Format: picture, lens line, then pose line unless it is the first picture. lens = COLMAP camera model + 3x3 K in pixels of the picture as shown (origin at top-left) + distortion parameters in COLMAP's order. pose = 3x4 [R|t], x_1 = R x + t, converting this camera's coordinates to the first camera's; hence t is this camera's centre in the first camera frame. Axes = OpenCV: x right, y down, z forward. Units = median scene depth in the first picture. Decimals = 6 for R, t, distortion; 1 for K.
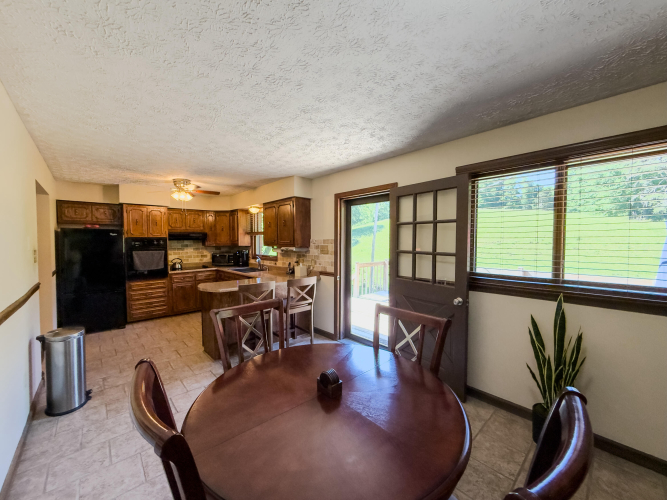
lens RADIAL K [[266.6, 0, 333.5], [0, 266.6, 250.0], [0, 0, 1]] dist [-0.003447, -0.000283]
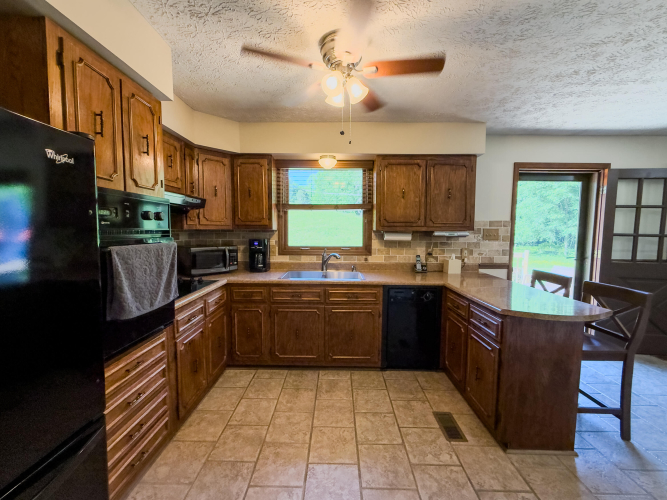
lens RADIAL K [[277.1, 0, 333.5], [0, 277.1, 250.0], [0, 0, 1]] dist [0.001486, 0.000082]
pose [[0.681975, -0.041945, 0.730171, -1.059368], [0.014708, 0.998939, 0.043648, 0.002565], [-0.731227, -0.019028, 0.681868, 0.917970]]
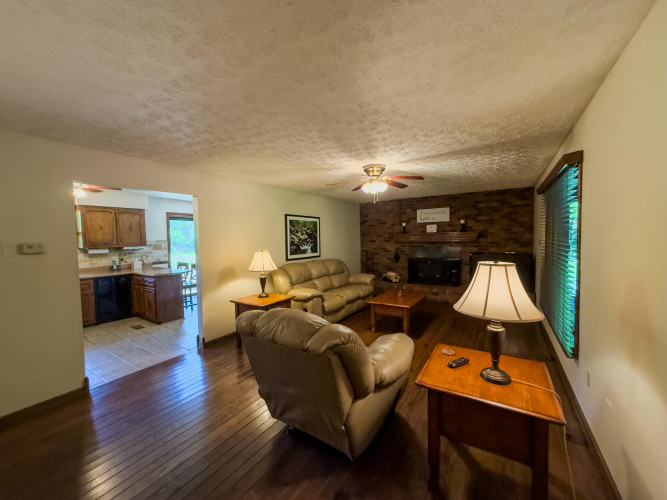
lens RADIAL K [[266.6, 0, 333.5], [0, 266.6, 250.0], [0, 0, 1]] dist [-0.003447, -0.000283]
pose [[-0.260498, -0.042486, 0.964539, -2.017514], [0.047428, 0.997262, 0.056736, -0.025794], [-0.964309, 0.060526, -0.257770, 0.502499]]
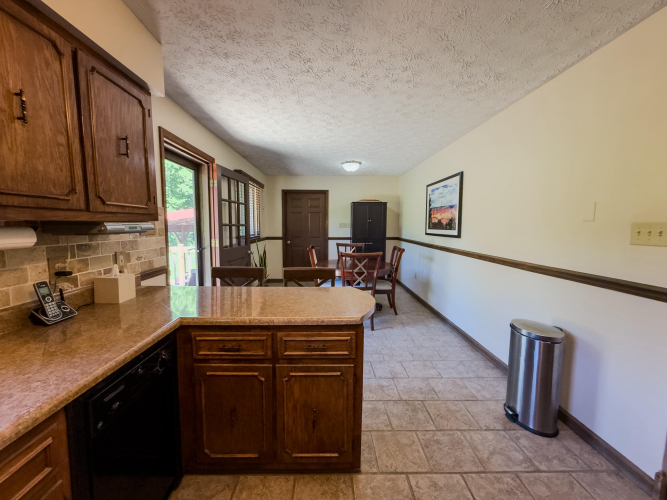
lens RADIAL K [[266.6, 0, 333.5], [0, 266.6, 250.0], [0, 0, 1]] dist [-0.003447, -0.000283]
pose [[-0.755326, -0.065689, 0.652049, -0.723349], [0.017640, 0.992565, 0.120428, -0.013122], [-0.655112, 0.102464, -0.748552, 1.334002]]
